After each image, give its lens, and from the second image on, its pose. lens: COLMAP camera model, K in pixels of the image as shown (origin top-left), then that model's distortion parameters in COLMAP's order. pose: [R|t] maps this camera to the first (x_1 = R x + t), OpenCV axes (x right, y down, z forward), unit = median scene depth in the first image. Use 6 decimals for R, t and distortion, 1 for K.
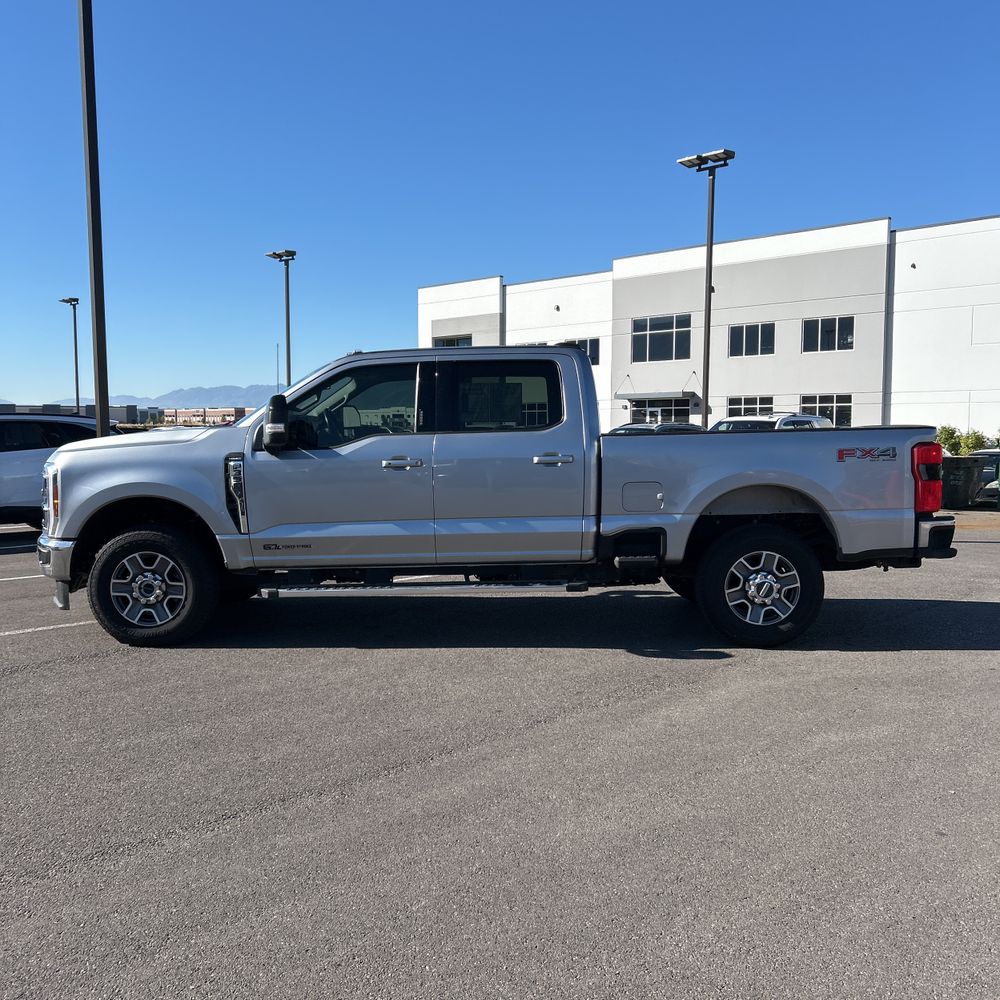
lens RADIAL K [[1010.6, 0, 498.8], [0, 1010.6, 516.3], [0, 0, 1]] dist [0.127797, -0.273715]
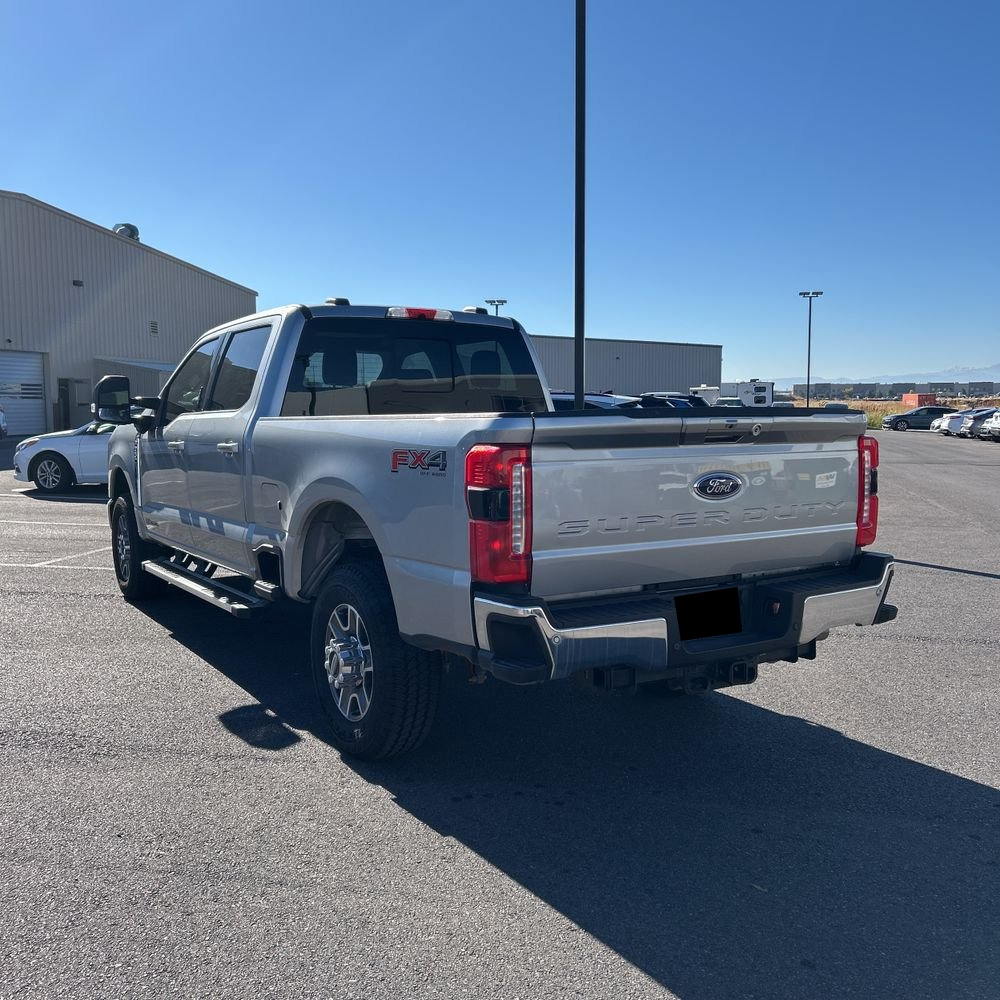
lens RADIAL K [[1017.6, 0, 500.0], [0, 1017.6, 500.0], [0, 0, 1]] dist [0.062689, -0.093638]
pose [[0.541424, 0.082075, -0.836734, 0.833063], [-0.077896, 0.995840, 0.047277, -0.068181], [0.837133, 0.039582, 0.545565, 0.721667]]
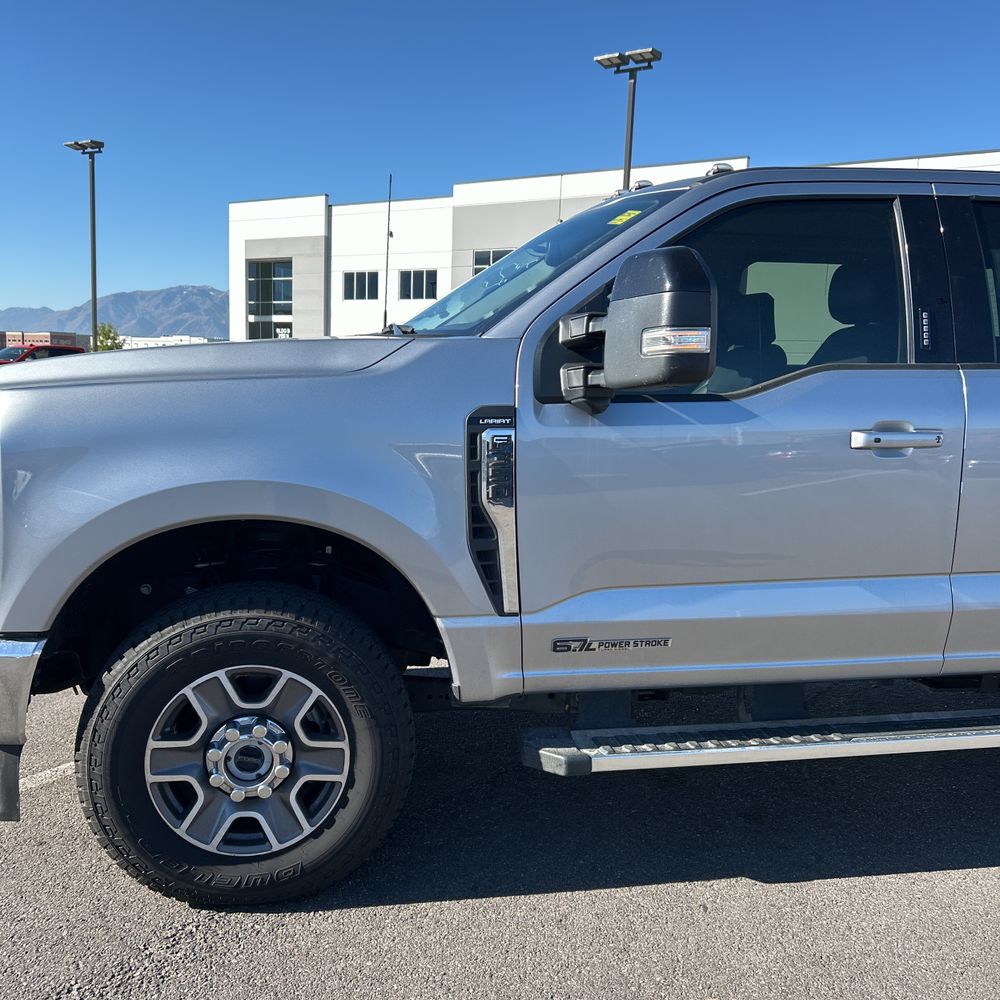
lens RADIAL K [[1010.6, 0, 498.8], [0, 1010.6, 516.3], [0, 0, 1]] dist [0.127797, -0.273715]
pose [[0.979269, 0.001752, 0.202554, -0.329779], [-0.013648, 0.998261, 0.057351, -0.042133], [-0.202102, -0.058927, 0.977590, 0.618209]]
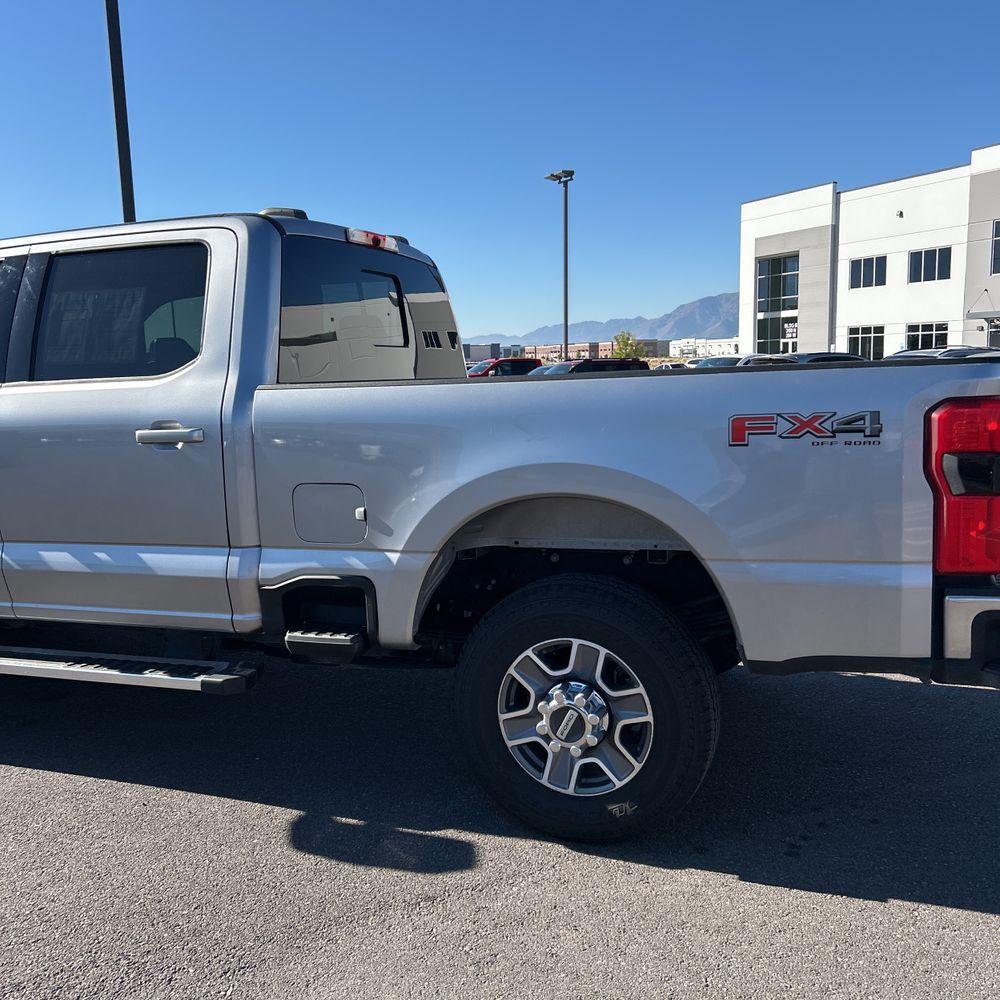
lens RADIAL K [[1010.6, 0, 498.8], [0, 1010.6, 516.3], [0, 0, 1]] dist [0.127797, -0.273715]
pose [[0.941287, 0.031842, -0.336102, 0.376564], [-0.009816, 0.997702, 0.067033, -0.050765], [0.337464, -0.059798, 0.939437, 0.557016]]
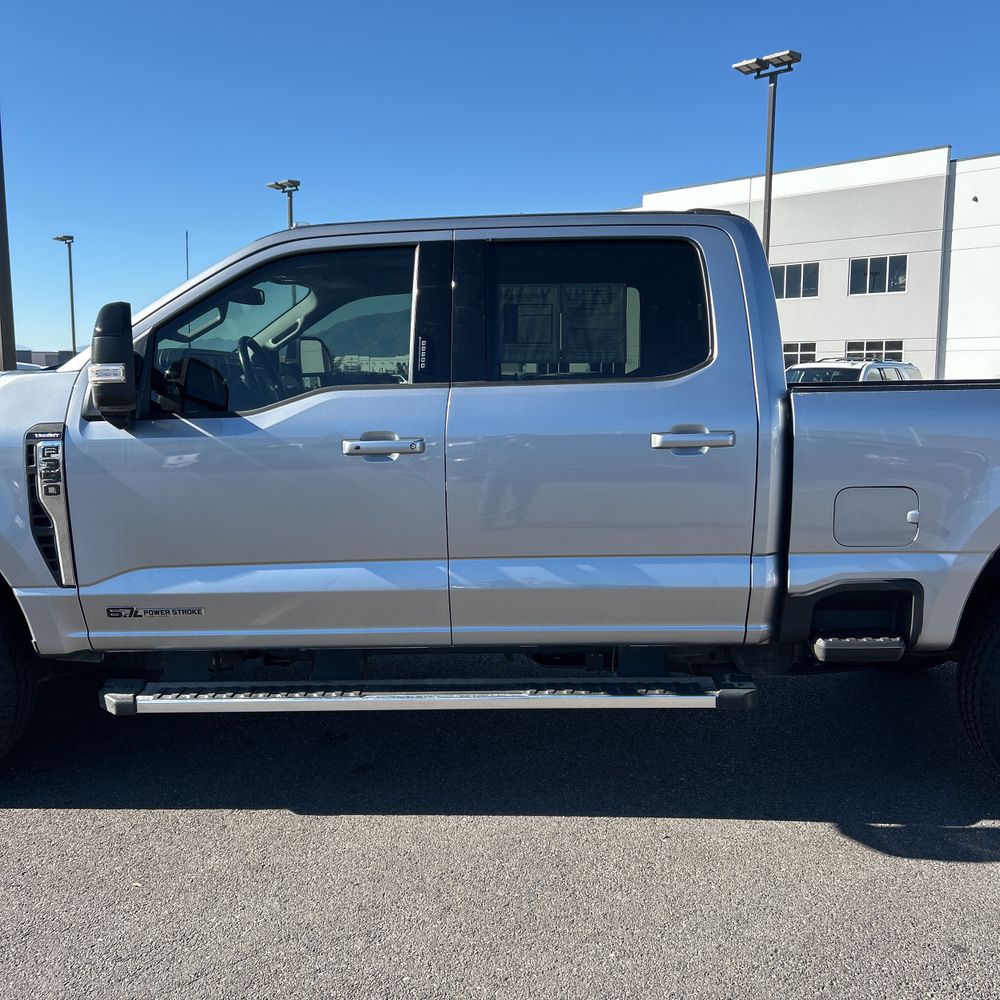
lens RADIAL K [[1017.6, 0, 500.0], [0, 1017.6, 500.0], [0, 0, 1]] dist [0.062689, -0.093638]
pose [[0.999878, 0.004546, -0.014967, -0.030700], [-0.004031, 0.999405, 0.034246, -0.042827], [0.015114, -0.034181, 0.999301, 0.497263]]
